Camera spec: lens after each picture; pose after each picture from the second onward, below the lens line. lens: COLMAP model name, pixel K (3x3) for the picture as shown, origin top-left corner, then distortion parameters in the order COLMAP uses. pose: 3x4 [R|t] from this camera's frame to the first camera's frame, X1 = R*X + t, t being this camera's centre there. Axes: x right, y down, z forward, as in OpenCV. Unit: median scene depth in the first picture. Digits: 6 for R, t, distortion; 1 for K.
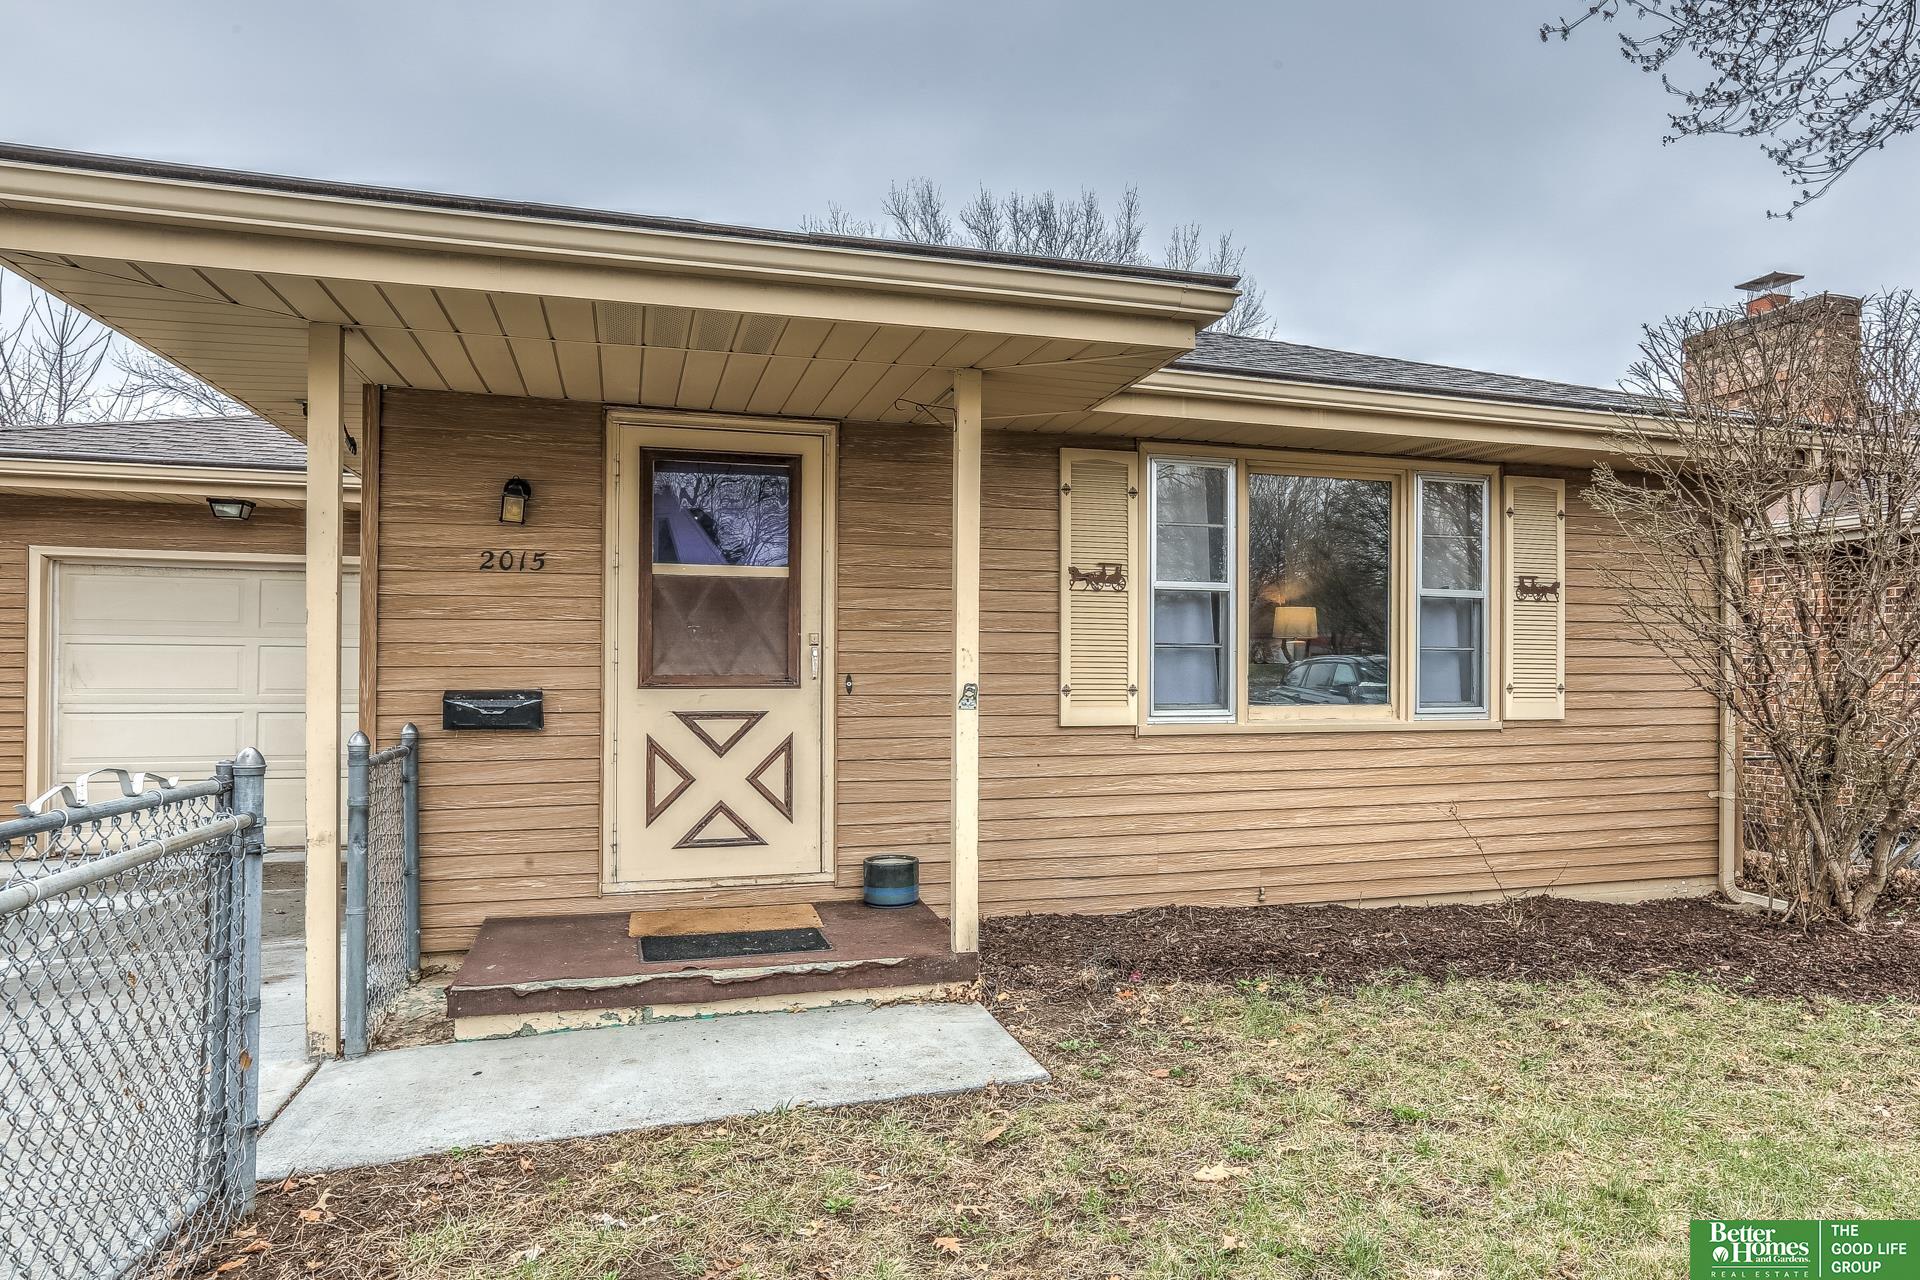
lens RADIAL K [[1265.8, 0, 1124.2], [0, 1265.8, 654.7], [0, 0, 1]] dist [-0.032622, 0.045497]
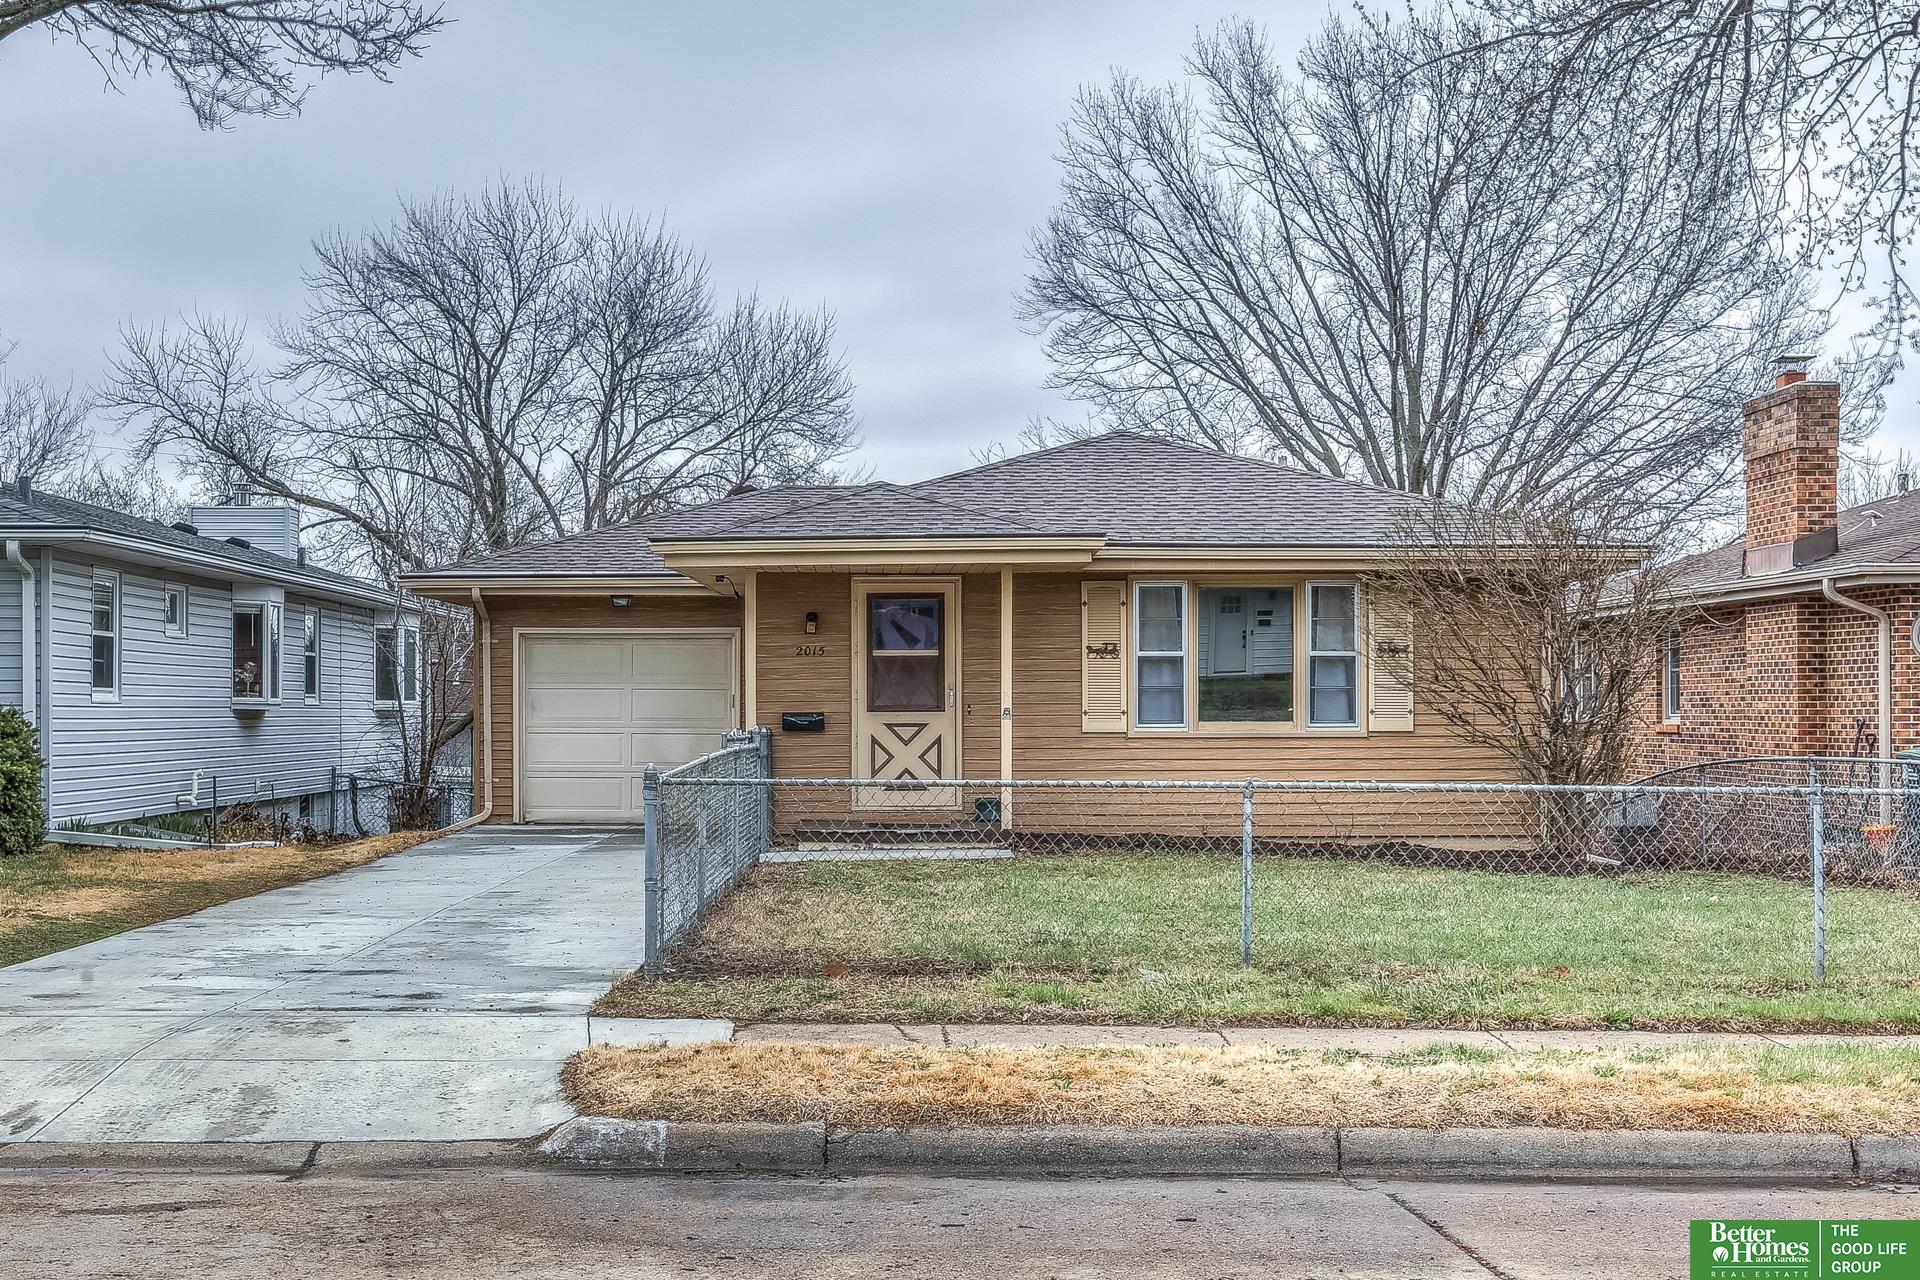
lens RADIAL K [[2166.7, 0, 1066.2], [0, 2166.7, 703.8], [0, 0, 1]] dist [0.002007, -0.005078]
pose [[0.960596, -0.005347, -0.277897, 0.851022], [0.008284, 0.999922, 0.009394, -0.015475], [0.277825, -0.011326, 0.960565, -2.158268]]
